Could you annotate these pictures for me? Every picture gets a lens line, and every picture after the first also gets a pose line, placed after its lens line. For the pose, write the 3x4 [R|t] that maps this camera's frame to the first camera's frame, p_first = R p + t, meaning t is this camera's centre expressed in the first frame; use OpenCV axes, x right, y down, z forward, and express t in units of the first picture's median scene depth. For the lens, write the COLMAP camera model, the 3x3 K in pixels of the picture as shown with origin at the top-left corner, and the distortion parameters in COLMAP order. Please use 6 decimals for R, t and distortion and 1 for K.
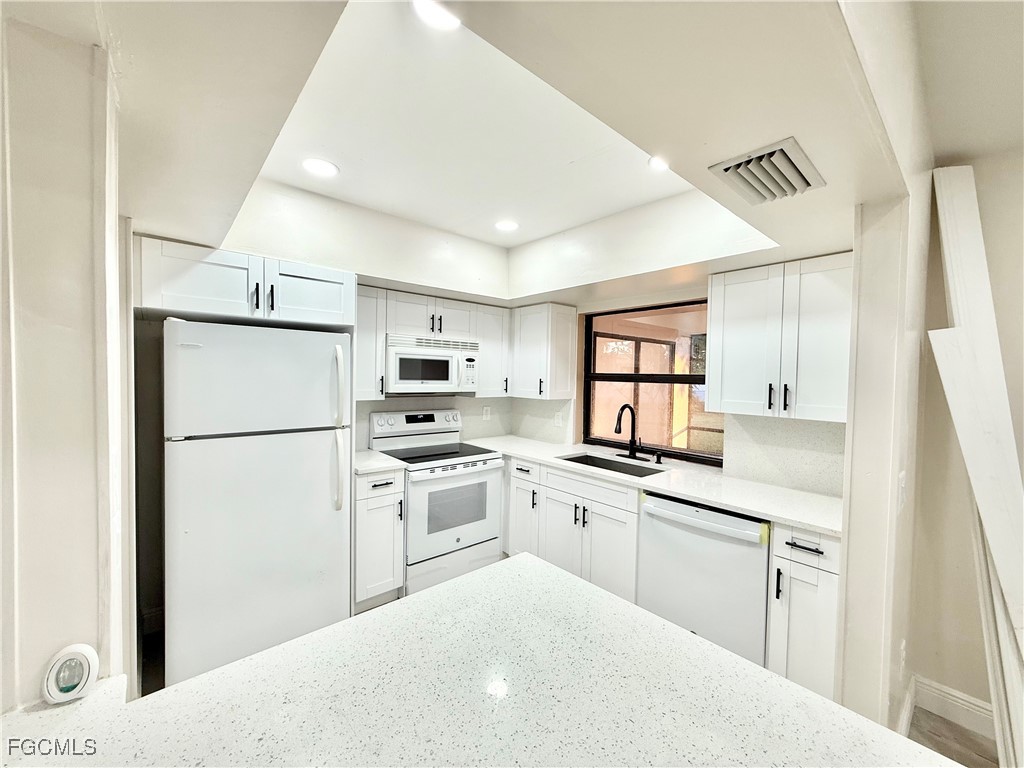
lens RADIAL K [[409.7, 0, 512.0], [0, 409.7, 384.0], [0, 0, 1]] dist [0.001099, 0.000147]
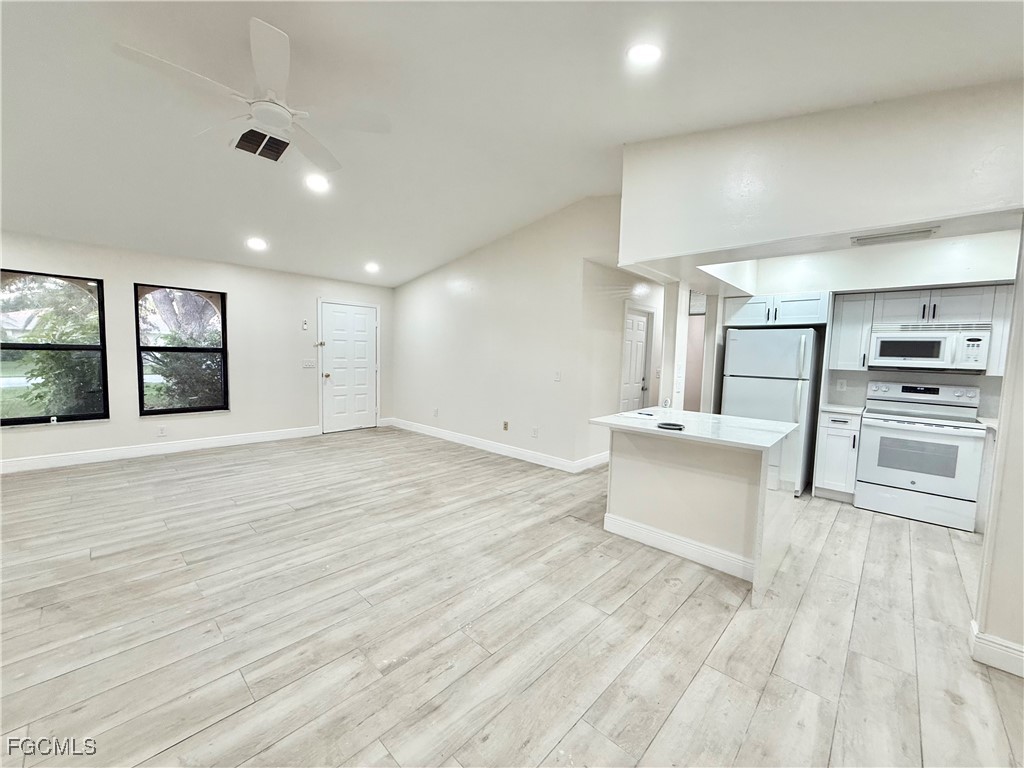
lens RADIAL K [[409.7, 0, 512.0], [0, 409.7, 384.0], [0, 0, 1]] dist [0.001099, 0.000147]
pose [[0.108271, 0.062363, -0.992163, 0.899990], [-0.048172, 0.997187, 0.057422, 0.057674], [0.992954, 0.041577, 0.110971, -0.357636]]
